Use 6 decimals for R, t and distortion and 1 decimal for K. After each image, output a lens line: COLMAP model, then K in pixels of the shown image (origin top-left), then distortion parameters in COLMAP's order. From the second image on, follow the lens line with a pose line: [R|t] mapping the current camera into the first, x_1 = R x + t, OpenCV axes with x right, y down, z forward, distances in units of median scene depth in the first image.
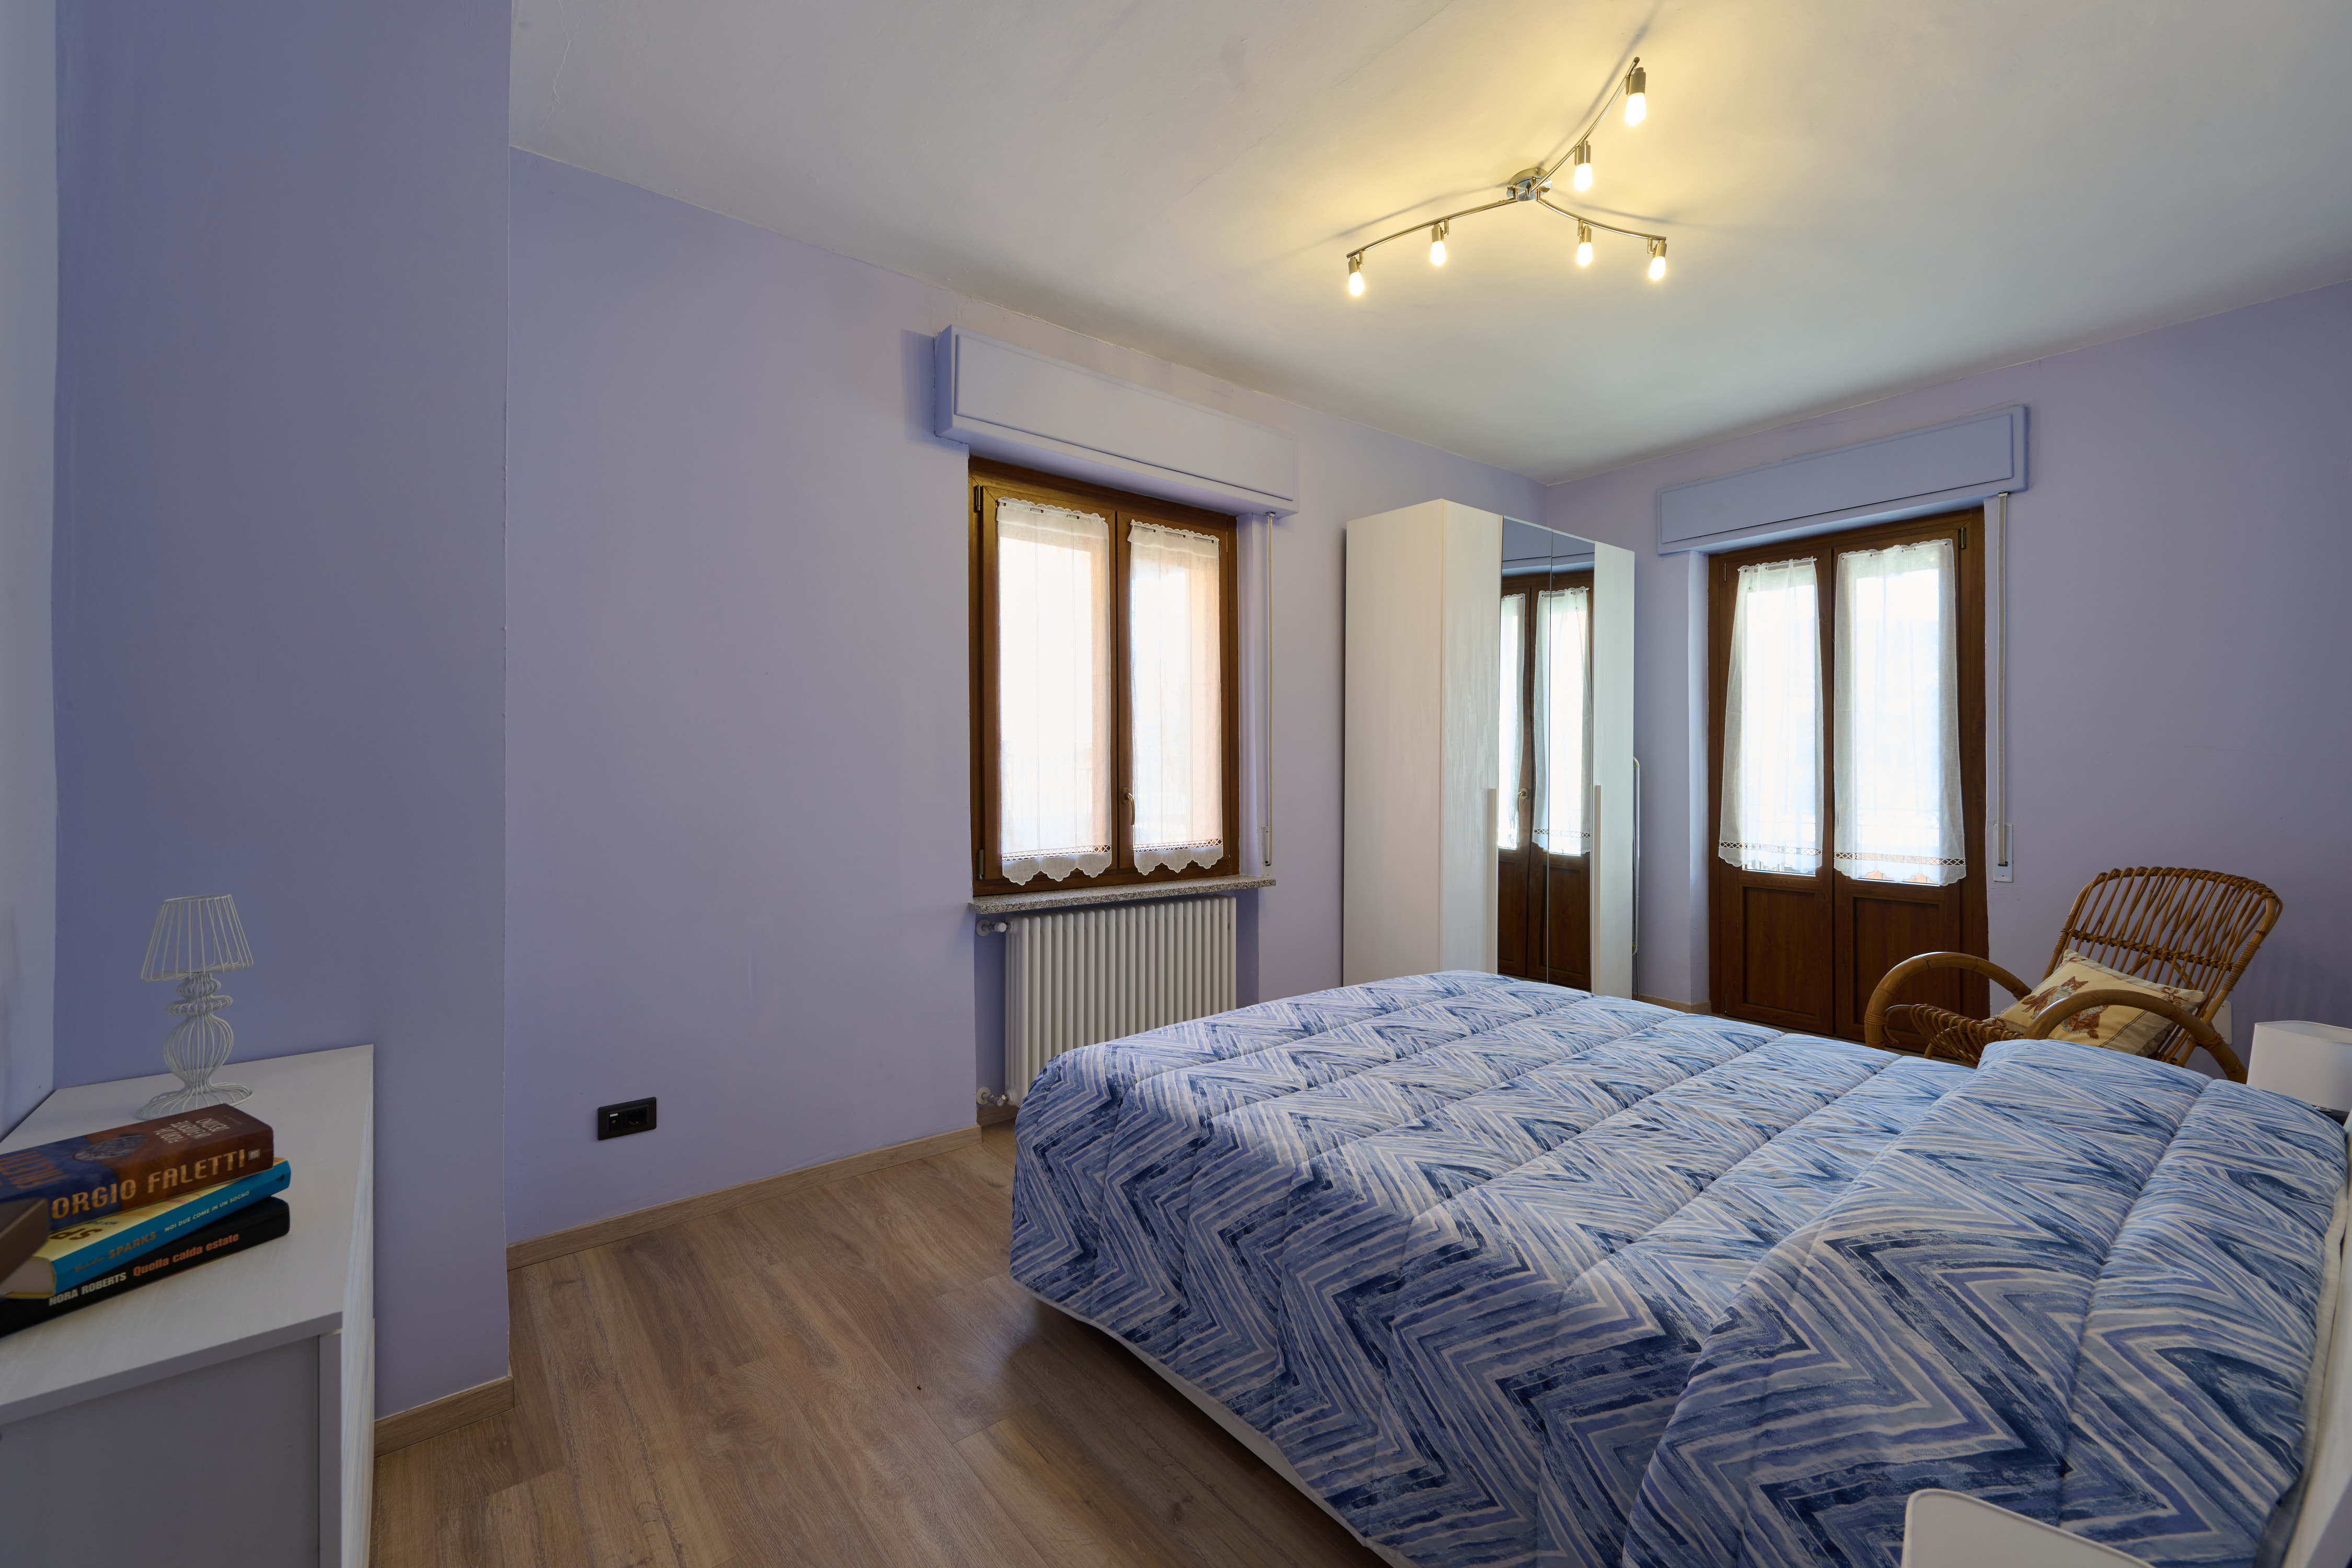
lens RADIAL K [[946.5, 0, 1141.8], [0, 946.5, 758.1], [0, 0, 1]] dist [-0.000276, 0.000558]
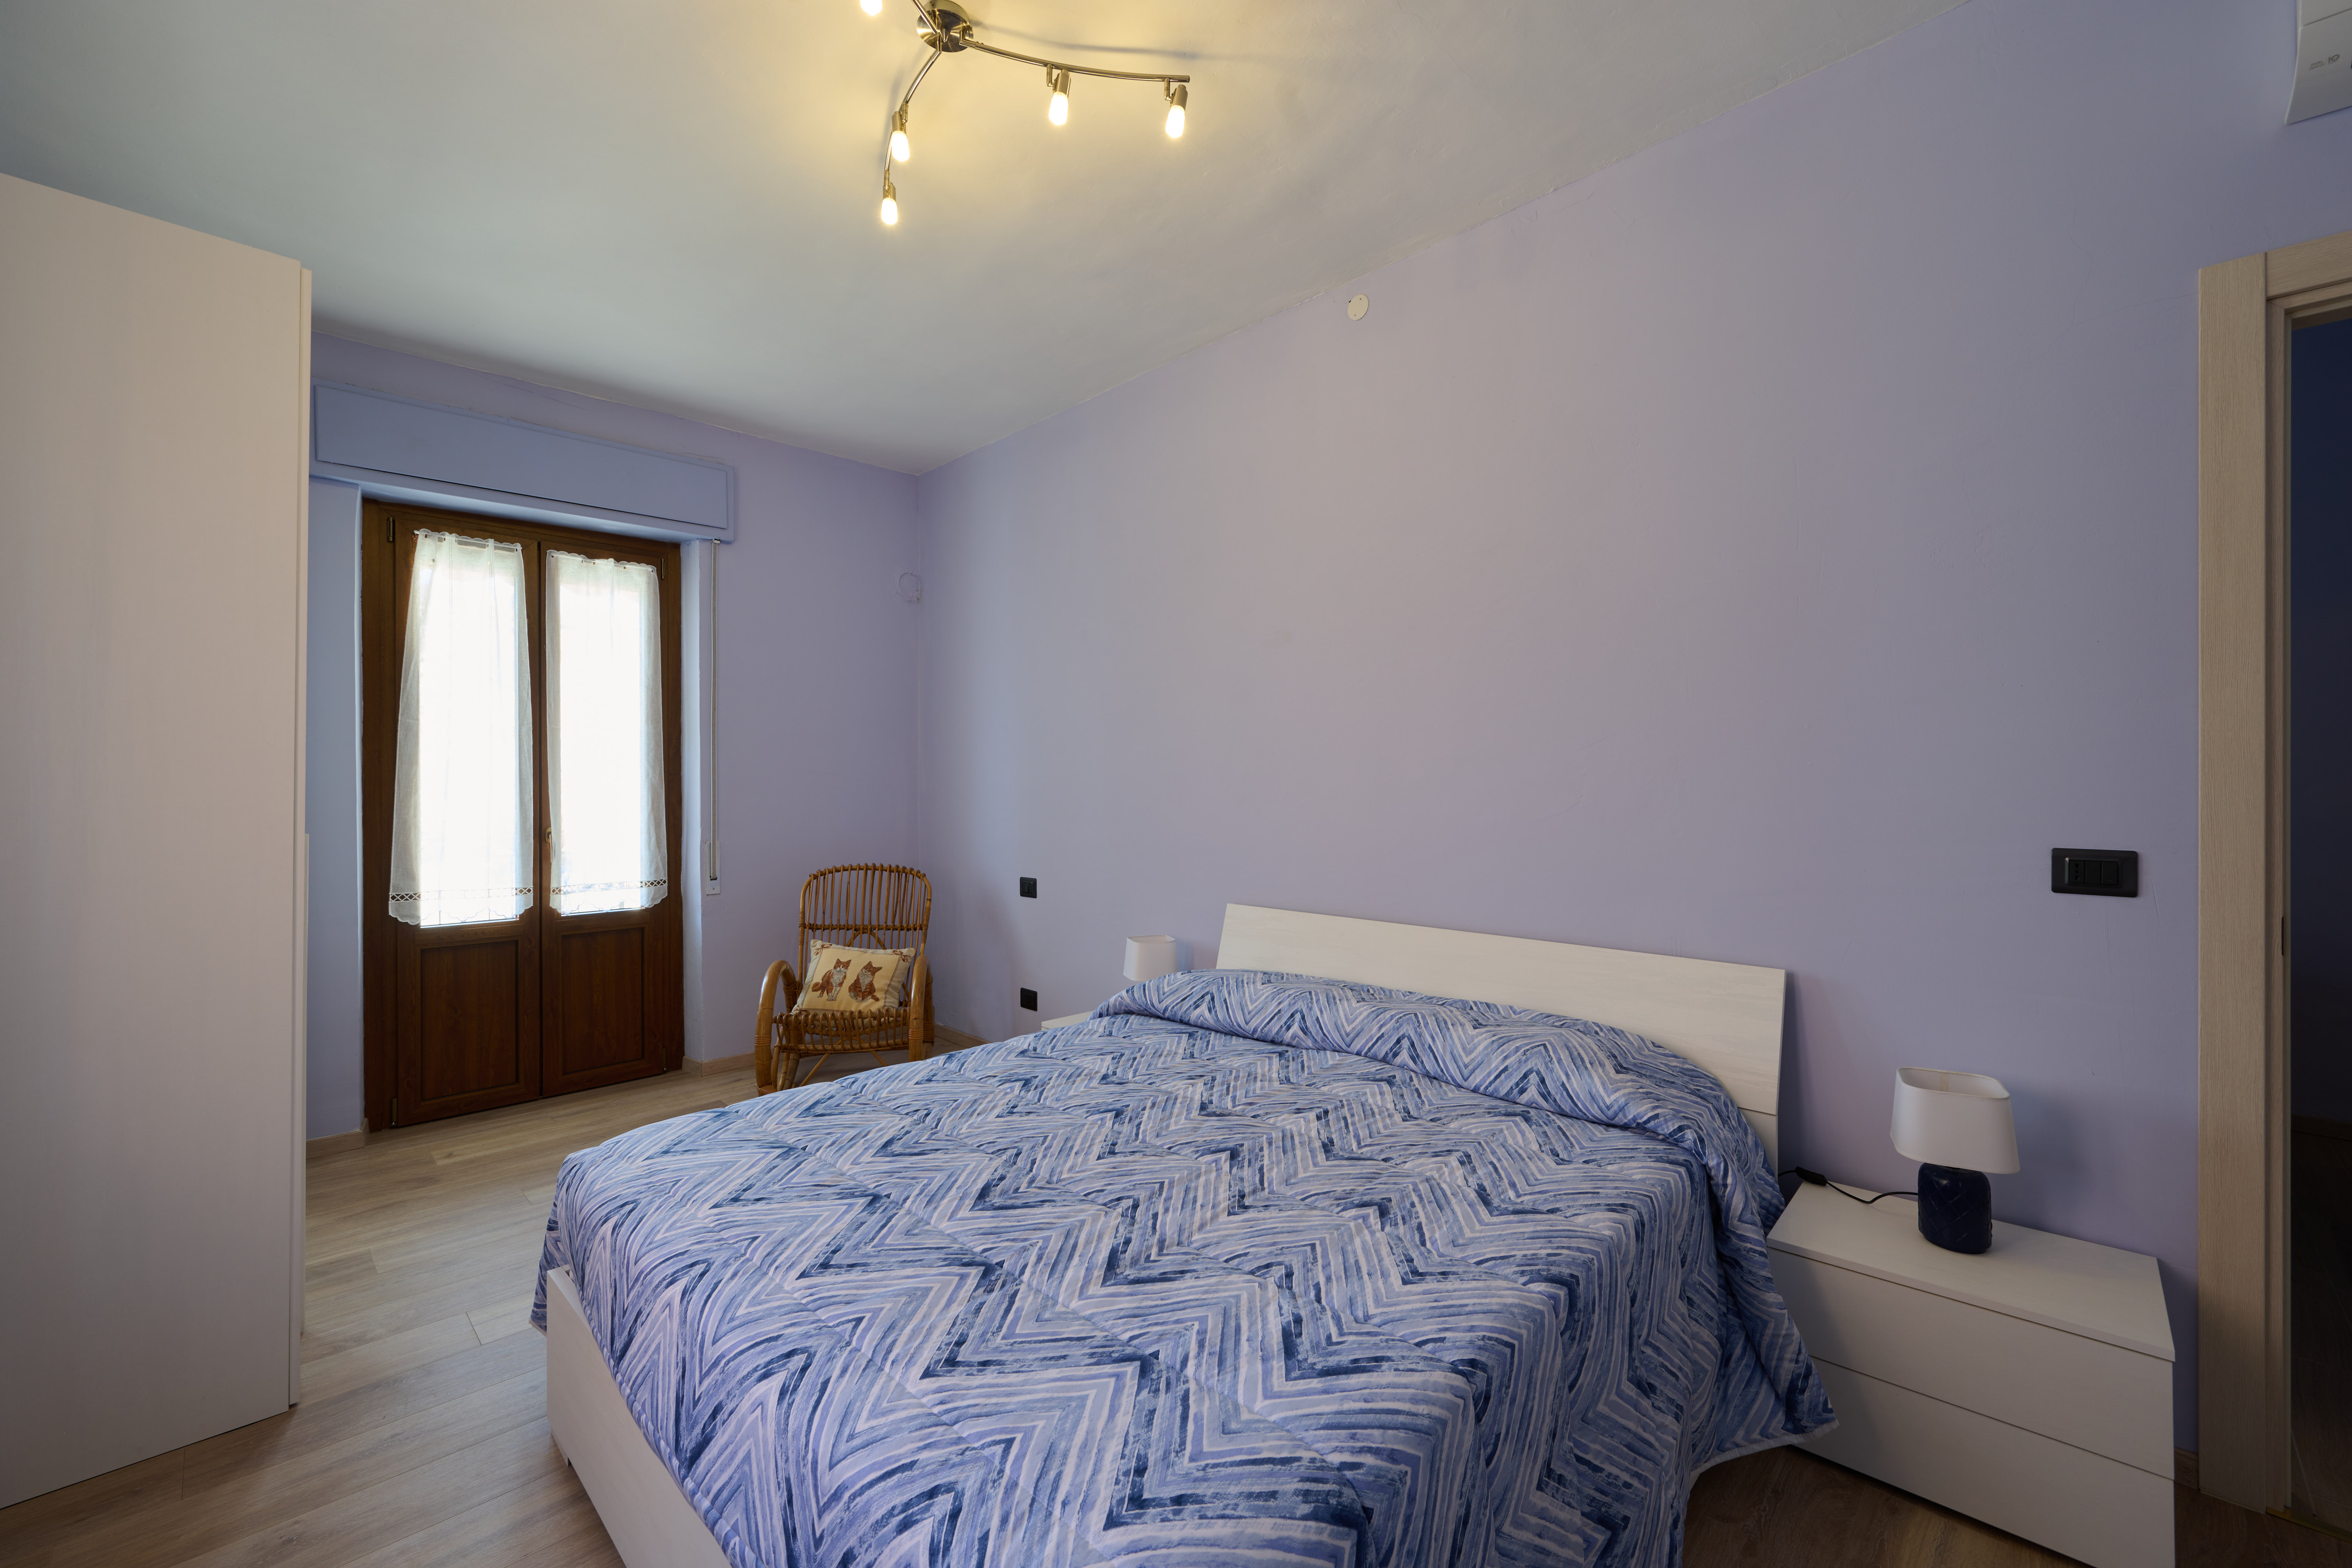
lens RADIAL K [[954.5, 0, 1171.2], [0, 954.5, 779.1], [0, 0, 1]] dist [0.000000, 0.000107]
pose [[-0.133576, 0.005948, 0.991021, -0.466952], [0.000831, 0.999982, -0.005889, 0.008045], [-0.991038, 0.000037, -0.133578, 1.142915]]
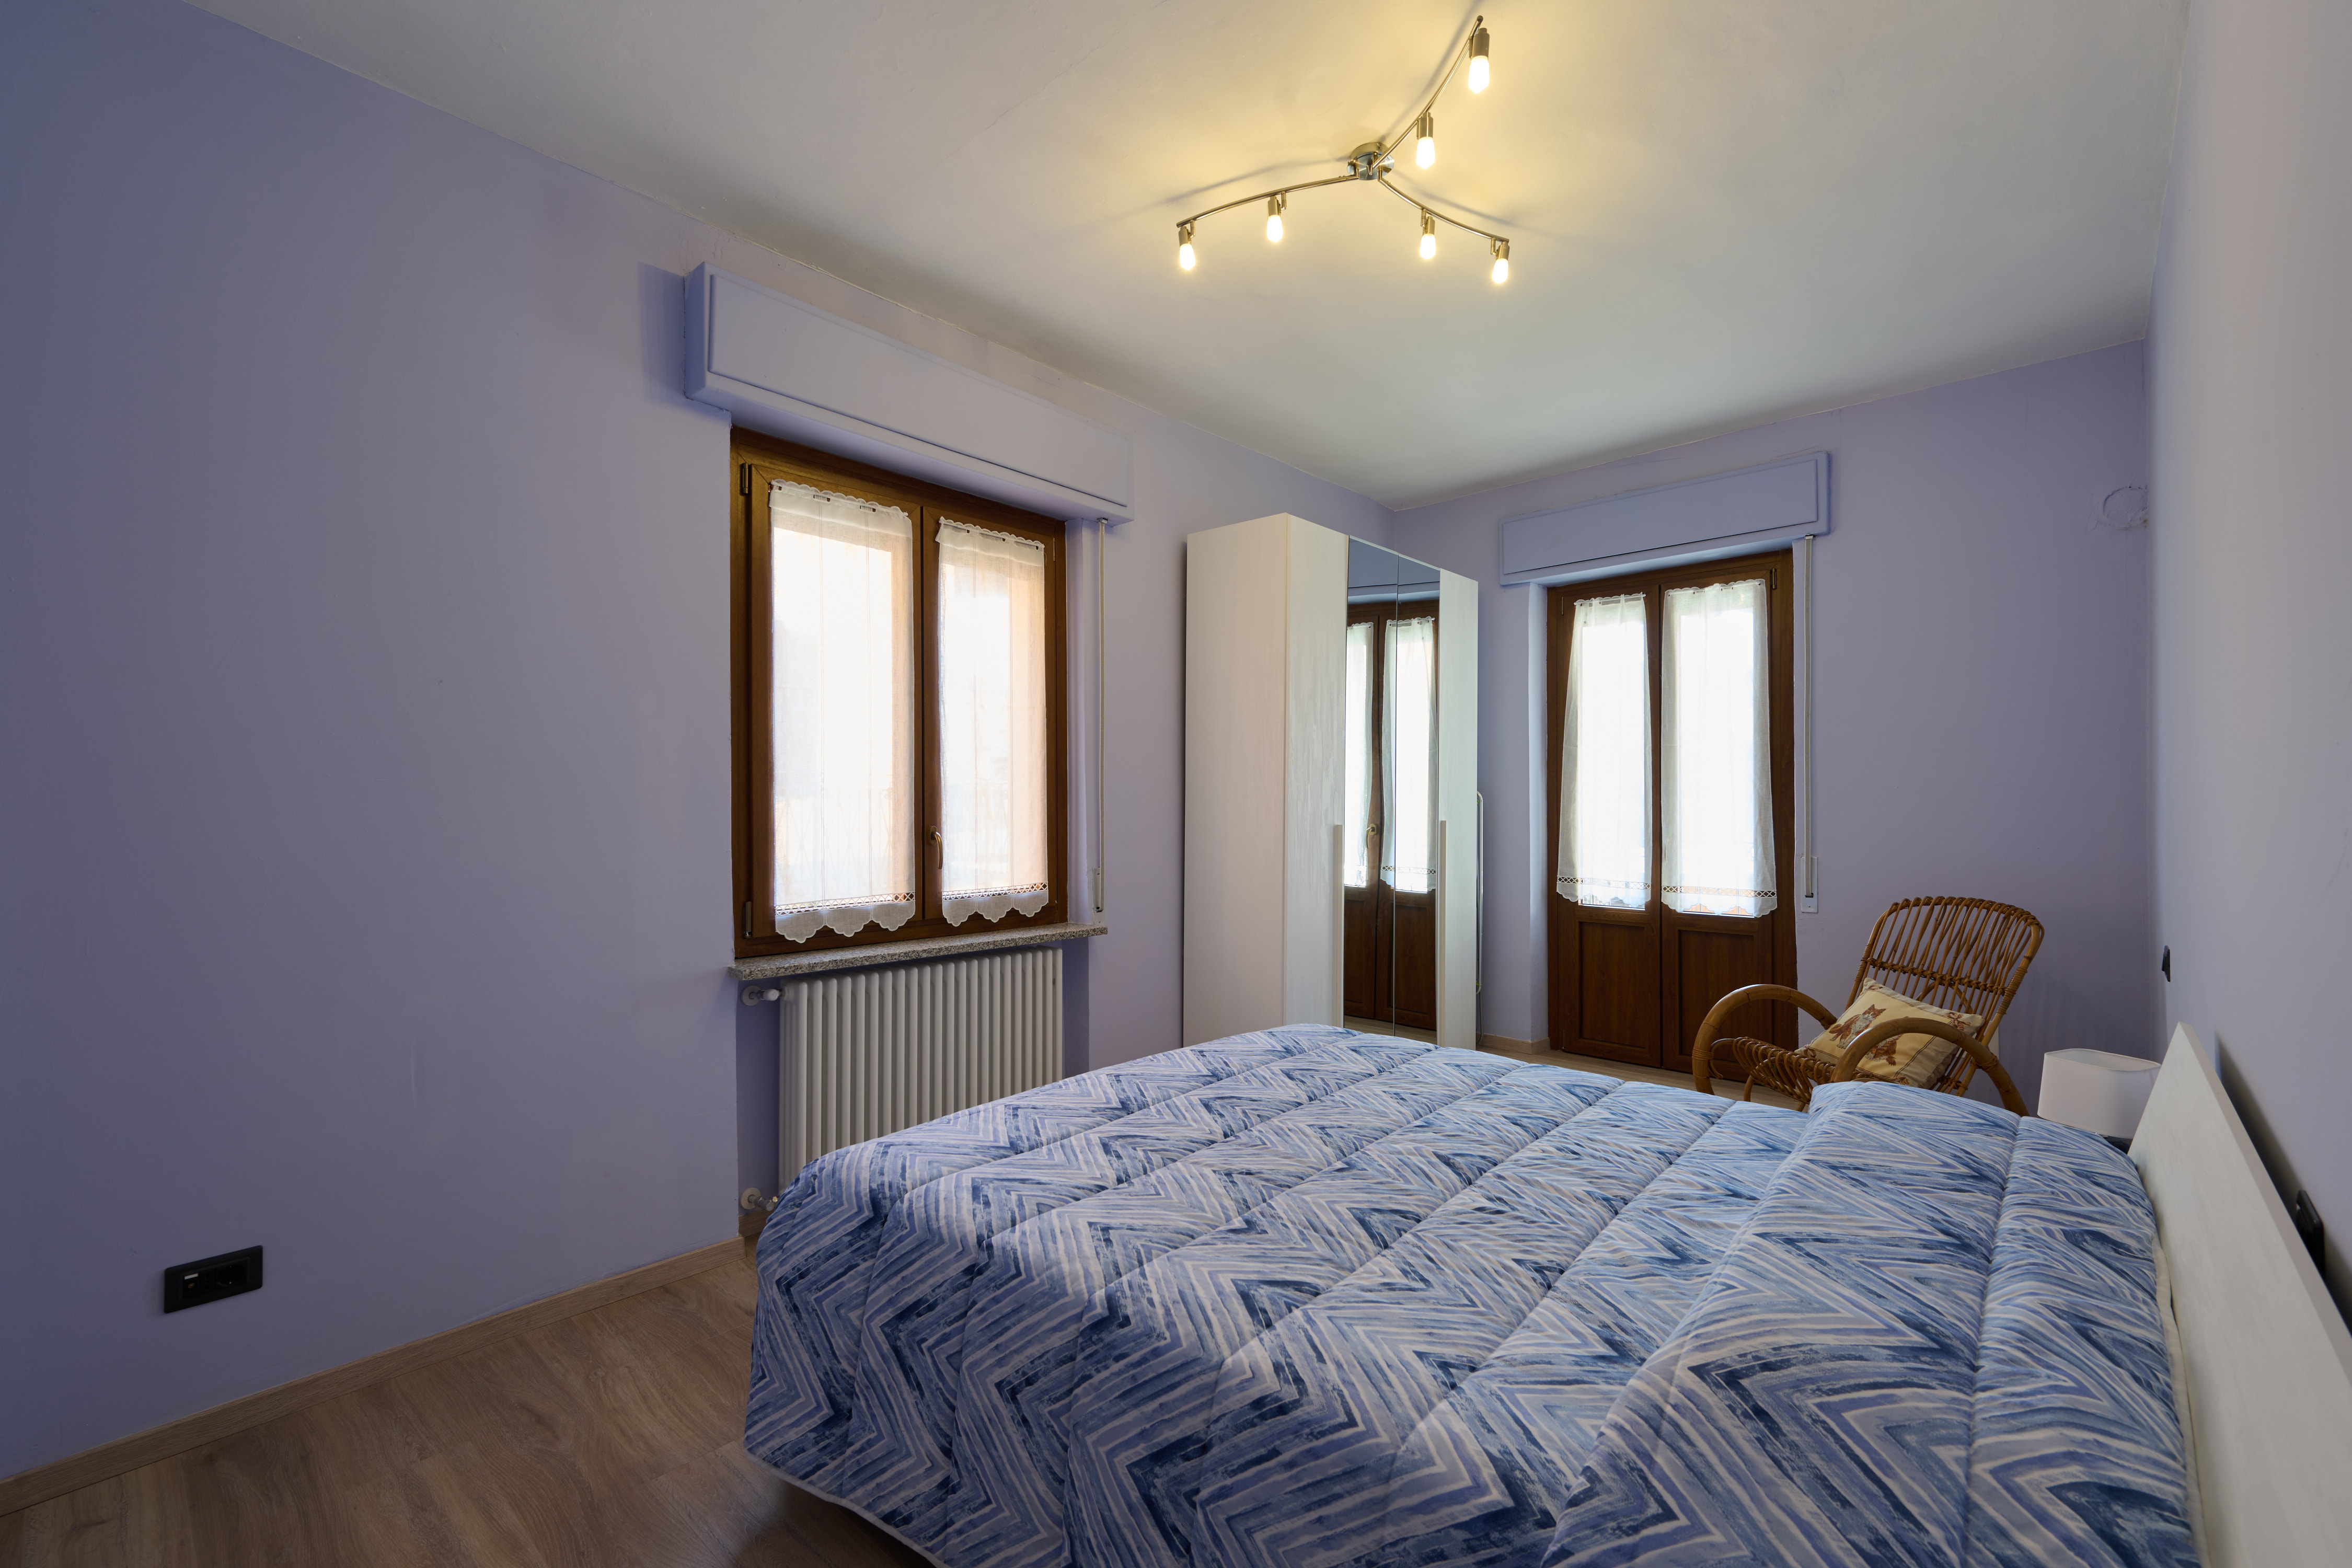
lens RADIAL K [[985.8, 0, 1179.1], [0, 985.8, 788.4], [0, 0, 1]] dist [0.001196, 0.000076]
pose [[0.982850, 0.001660, 0.184399, 0.067314], [-0.000860, 0.999990, -0.004419, 0.001388], [-0.184404, 0.004185, 0.982842, 0.128891]]
